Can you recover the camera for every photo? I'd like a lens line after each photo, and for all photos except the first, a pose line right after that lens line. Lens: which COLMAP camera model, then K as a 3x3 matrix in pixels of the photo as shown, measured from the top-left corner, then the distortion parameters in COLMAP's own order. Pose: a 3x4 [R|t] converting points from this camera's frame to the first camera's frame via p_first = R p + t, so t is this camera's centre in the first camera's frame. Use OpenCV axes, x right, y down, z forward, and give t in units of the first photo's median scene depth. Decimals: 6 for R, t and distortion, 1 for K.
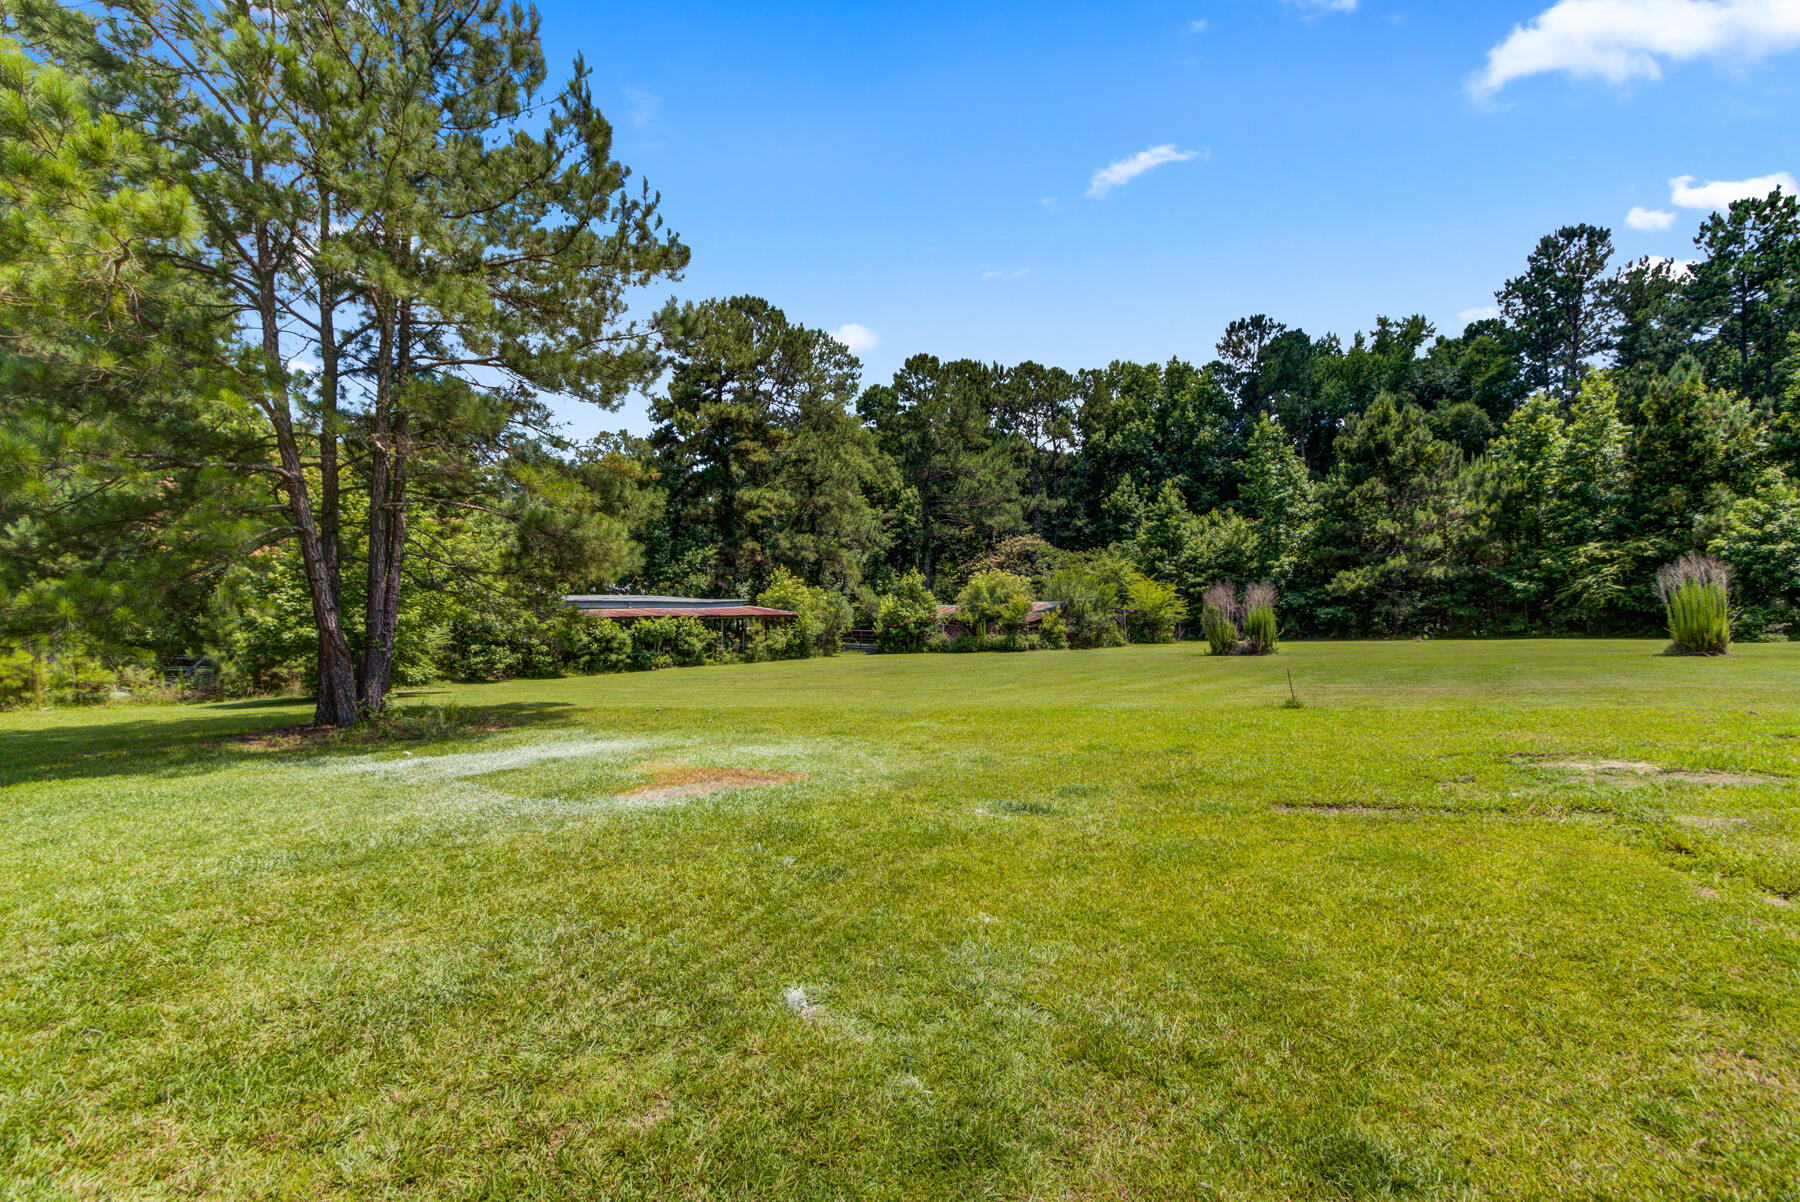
lens RADIAL K [[828.7, 0, 873.2], [0, 828.7, 590.7], [0, 0, 1]] dist [-0.003239, 0.002136]
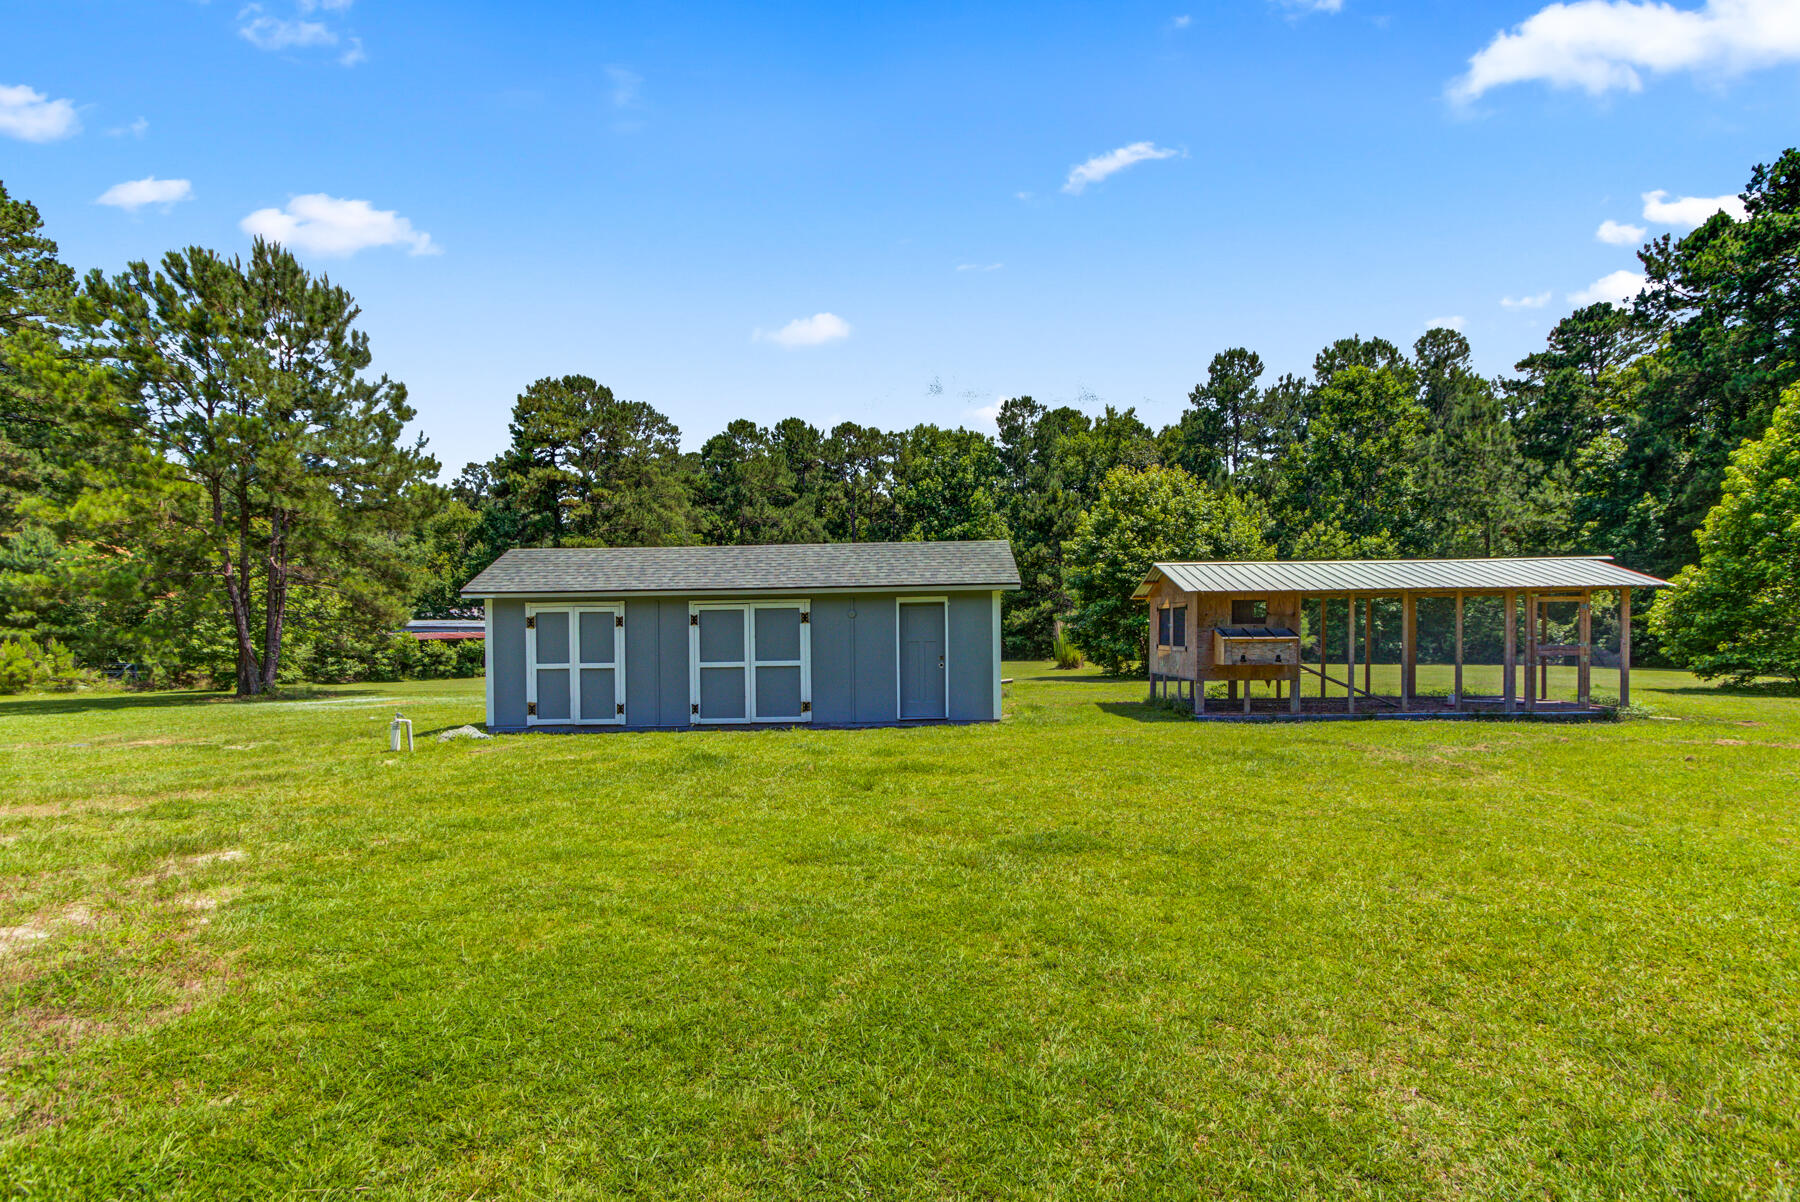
lens RADIAL K [[828.7, 0, 887.5], [0, 828.7, 634.3], [0, 0, 1]] dist [-0.003239, 0.002136]
pose [[0.991798, 0.013569, 0.127090, 0.186009], [-0.017341, 0.999440, 0.028623, -0.021069], [-0.126631, -0.030592, 0.991478, -0.347495]]
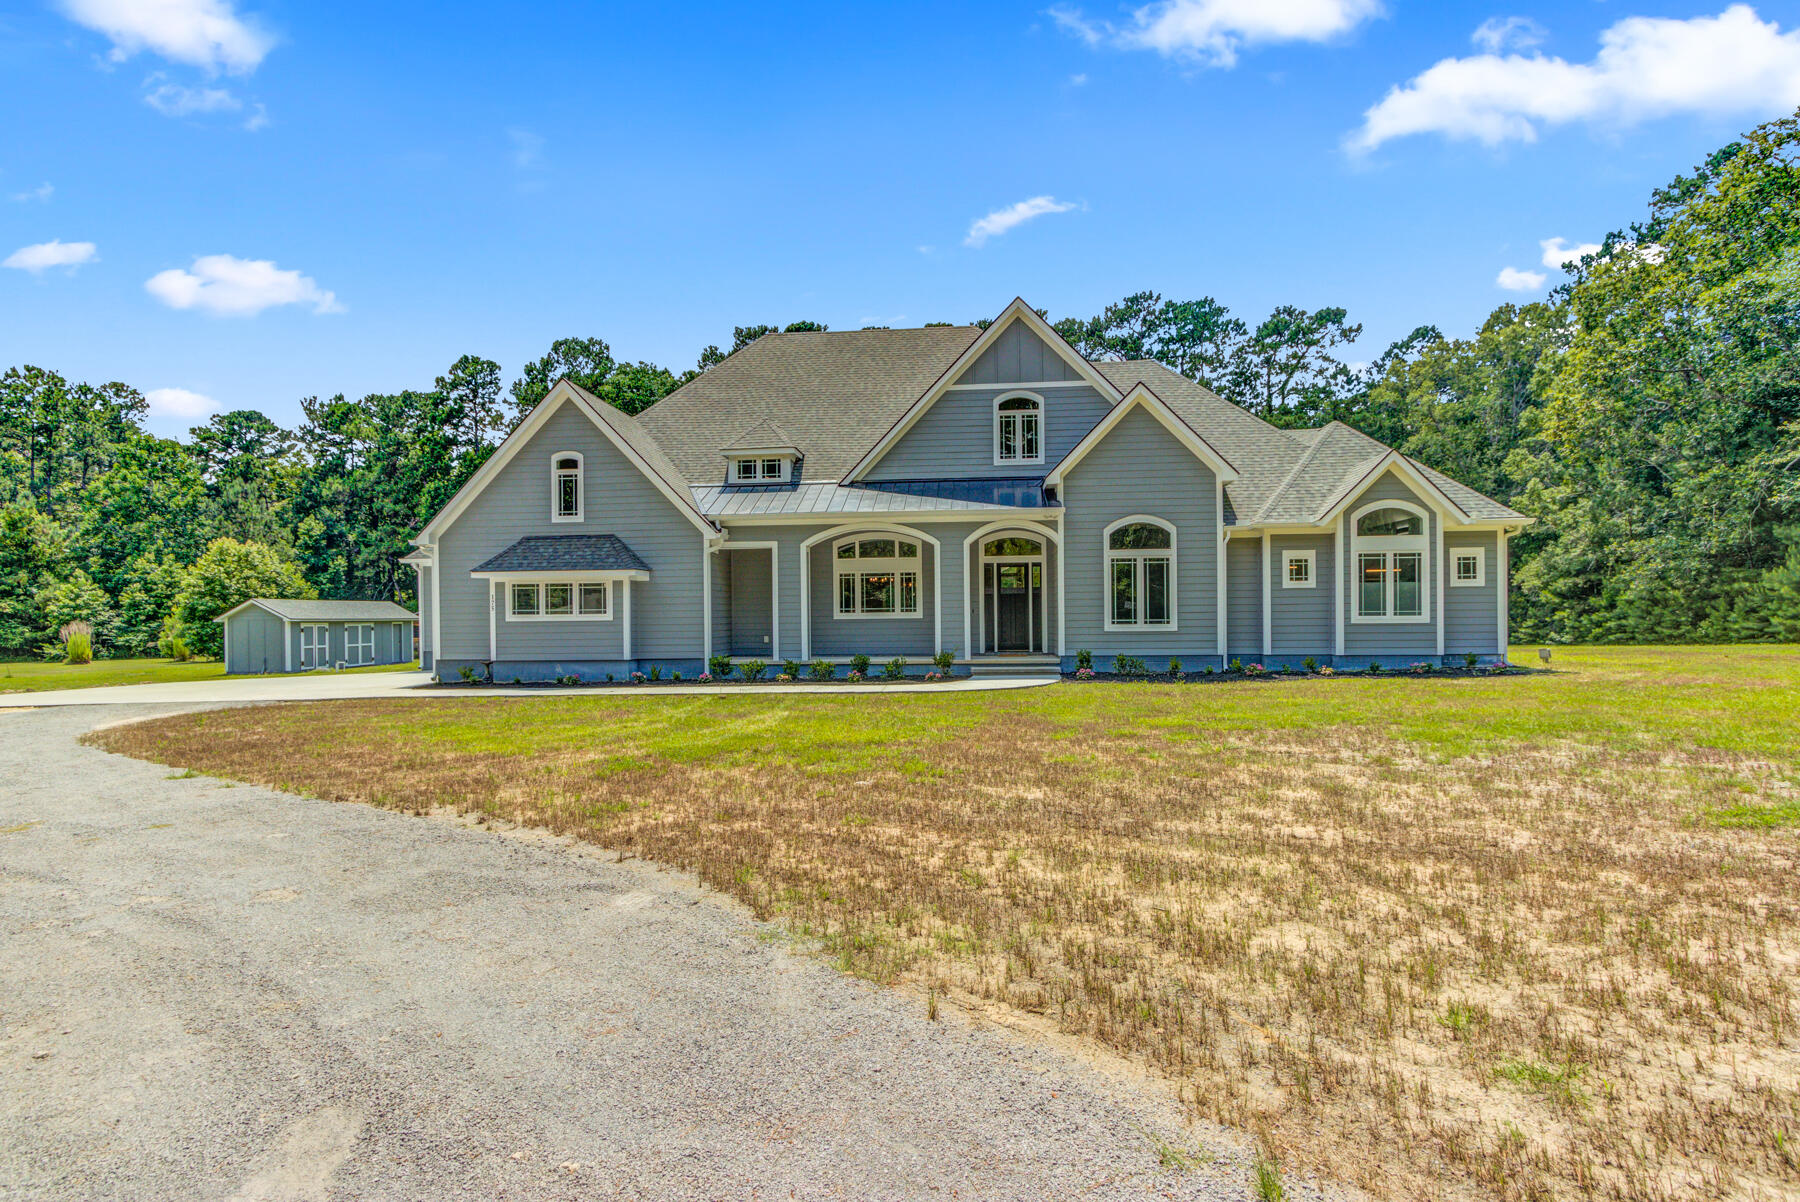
lens RADIAL K [[895.7, 0, 896.7], [0, 895.7, 637.2], [0, 0, 1]] dist [-0.004648, 0.000860]
pose [[-0.074008, 0.005764, 0.997241, -0.826934], [-0.020178, 0.999770, -0.007276, -0.013313], [-0.997054, -0.020661, -0.073874, -0.542507]]
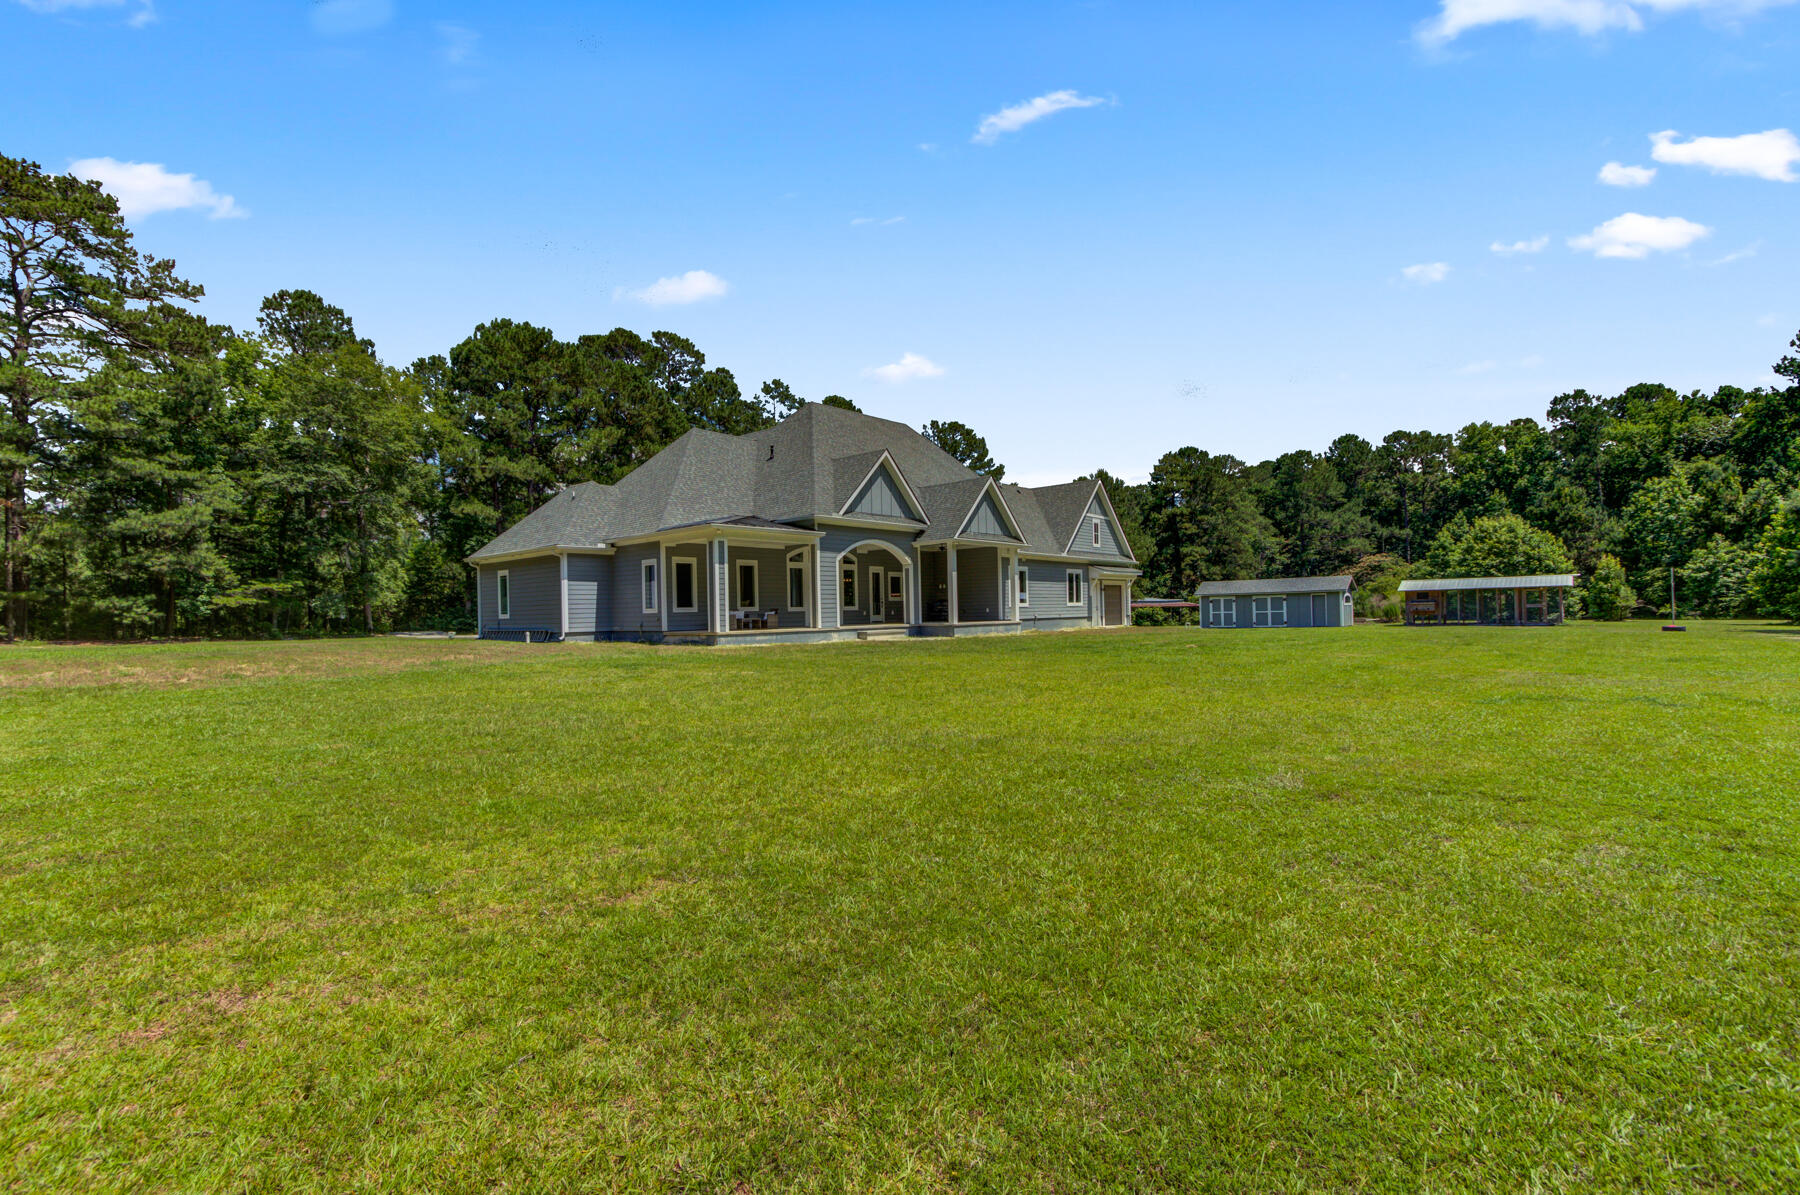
lens RADIAL K [[828.7, 0, 888.3], [0, 828.7, 606.5], [0, 0, 1]] dist [-0.003239, 0.002136]
pose [[0.857528, 0.003863, -0.514423, 0.320208], [0.015075, 0.999354, 0.032634, -0.055598], [0.514216, -0.035739, 0.856916, -1.358397]]
